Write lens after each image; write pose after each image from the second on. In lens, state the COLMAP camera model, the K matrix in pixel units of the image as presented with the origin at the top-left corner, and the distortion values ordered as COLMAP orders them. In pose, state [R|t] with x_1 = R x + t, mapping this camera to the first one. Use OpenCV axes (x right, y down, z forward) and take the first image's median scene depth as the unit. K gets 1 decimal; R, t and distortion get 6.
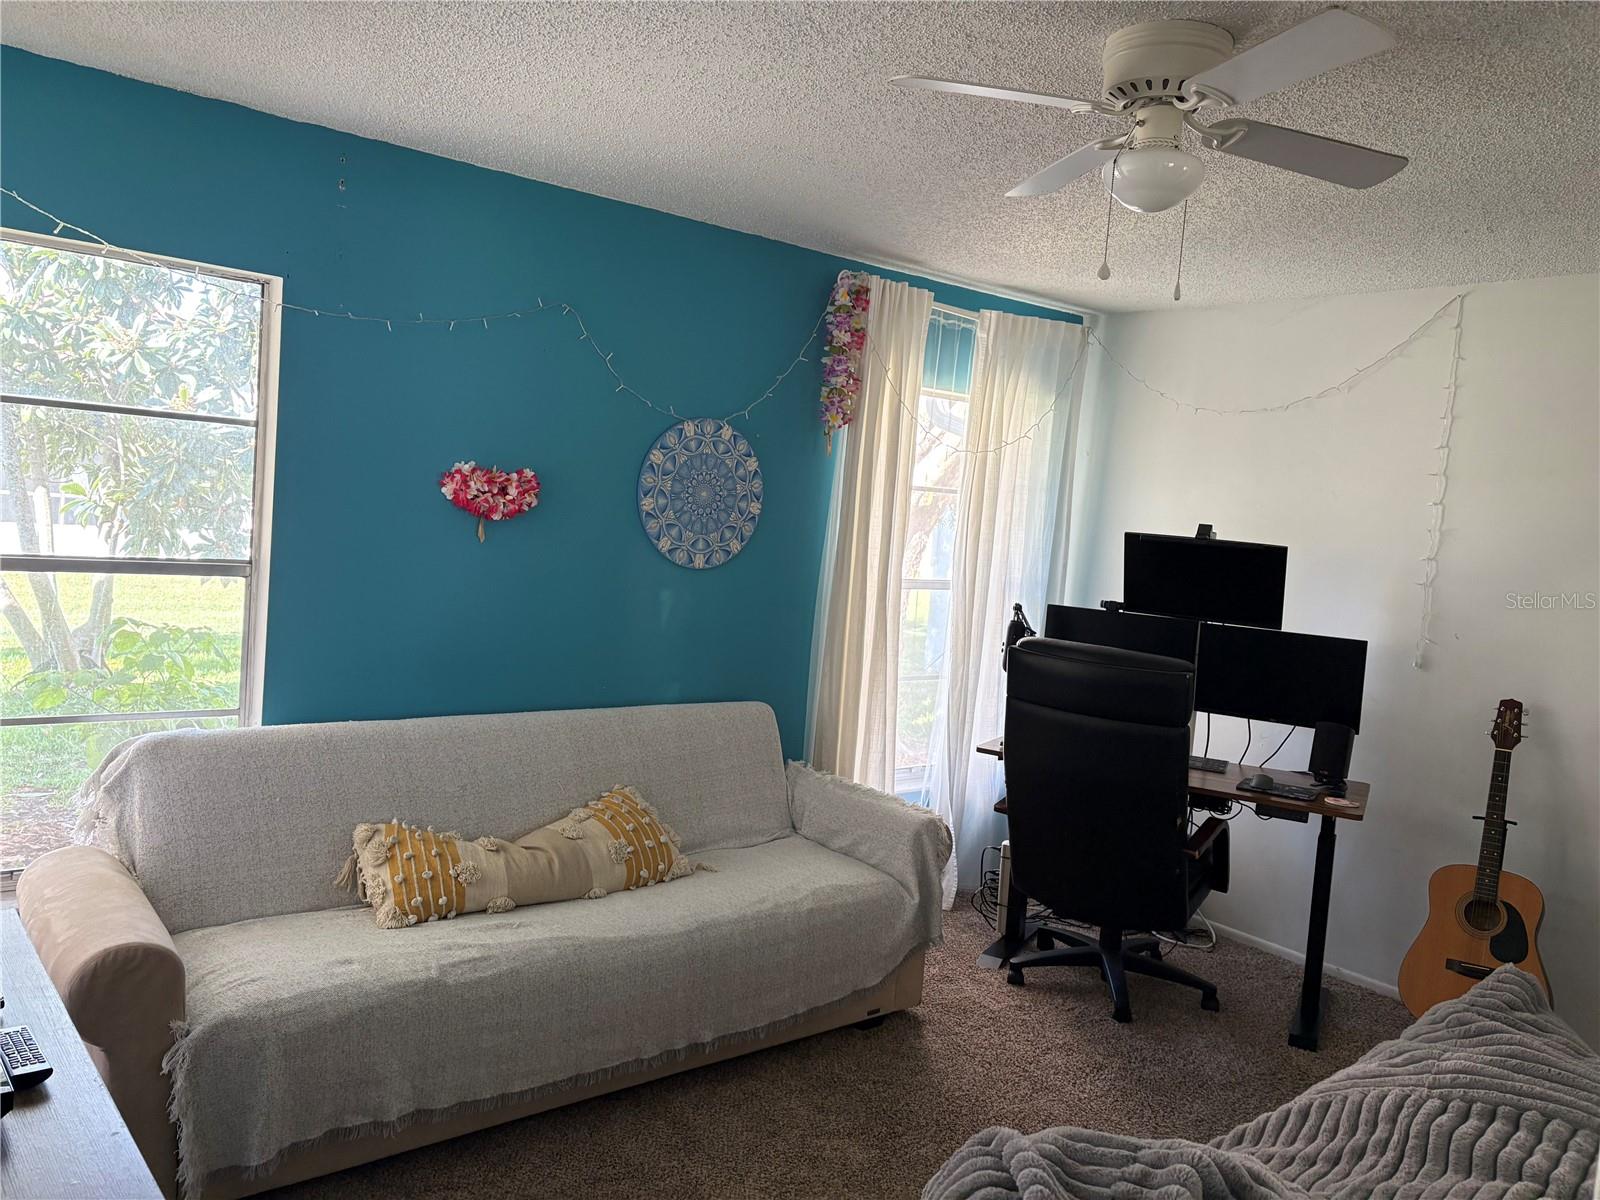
lens RADIAL K [[1208.6, 0, 793.6], [0, 1208.6, 602.2], [0, 0, 1]] dist [0.072804, -0.069009]
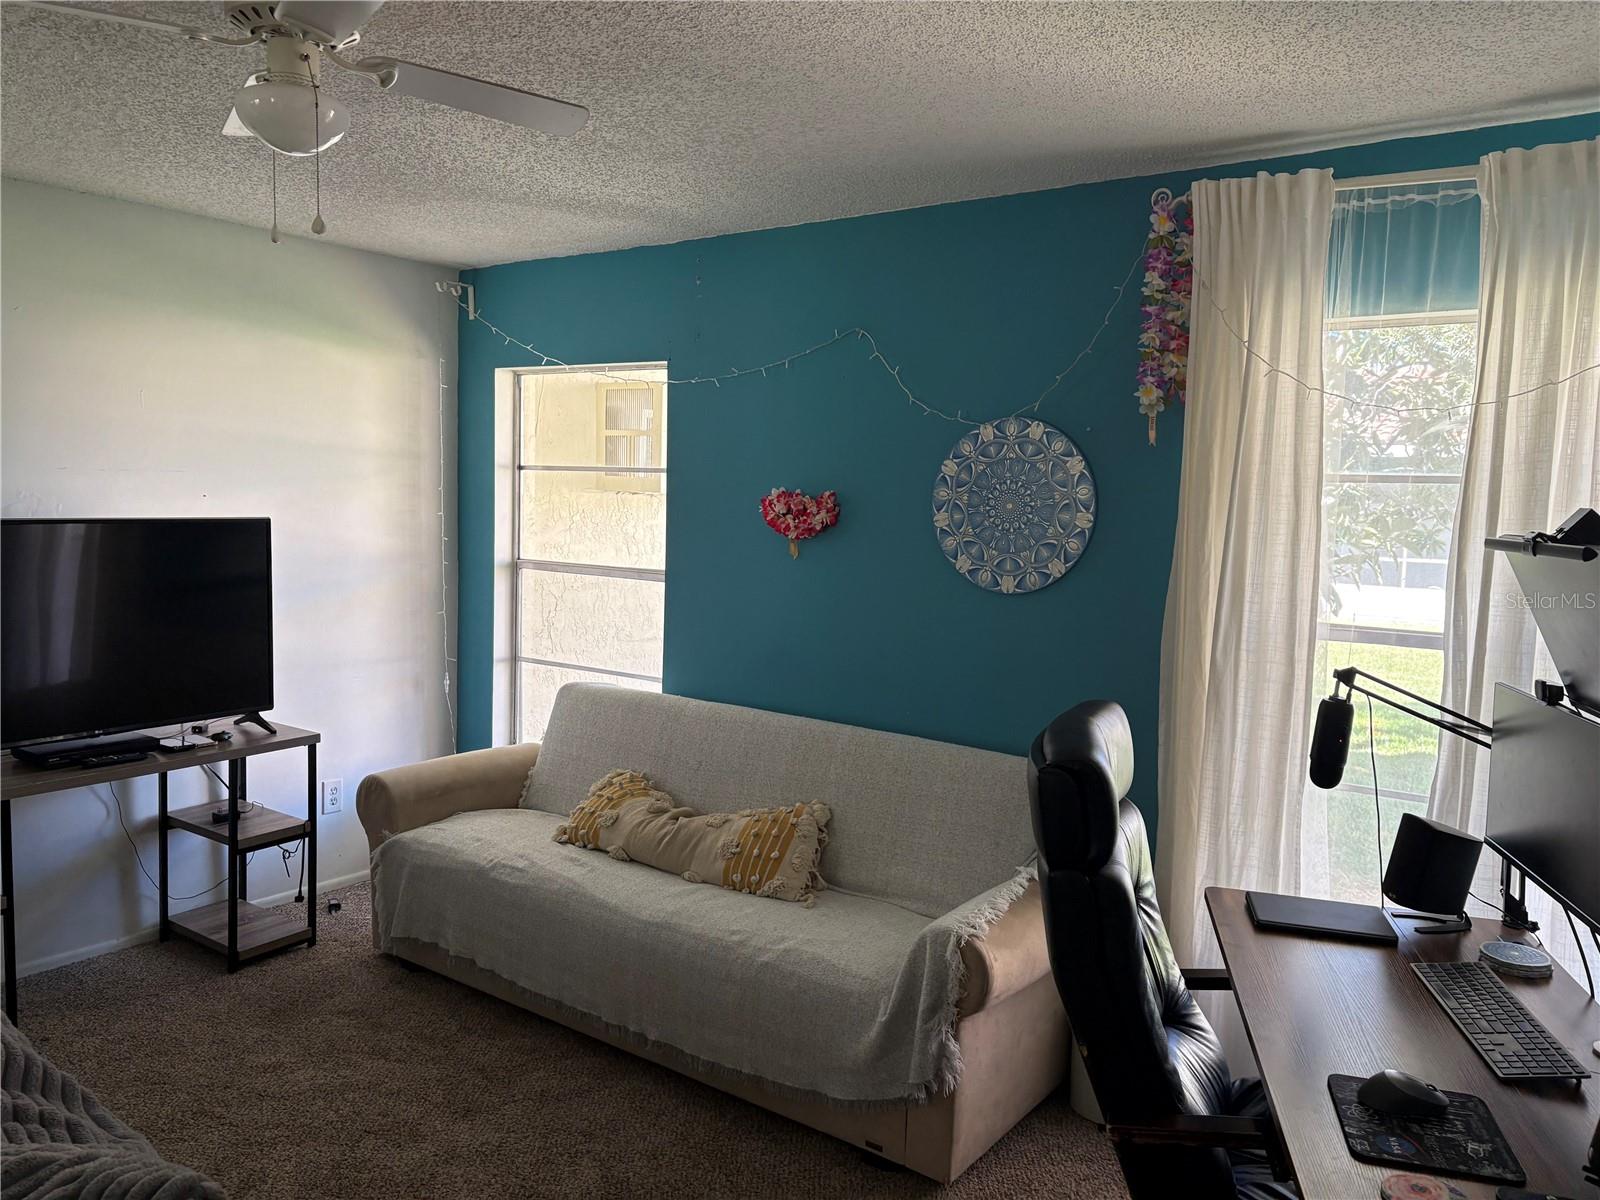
lens RADIAL K [[1208.6, 0, 791.0], [0, 1208.6, 598.0], [0, 0, 1]] dist [0.072804, -0.069009]
pose [[0.250037, 0.020629, -0.968017, 0.736452], [-0.081995, 0.996633, 0.000059, -0.011876], [0.964758, 0.079357, 0.250886, 0.653976]]
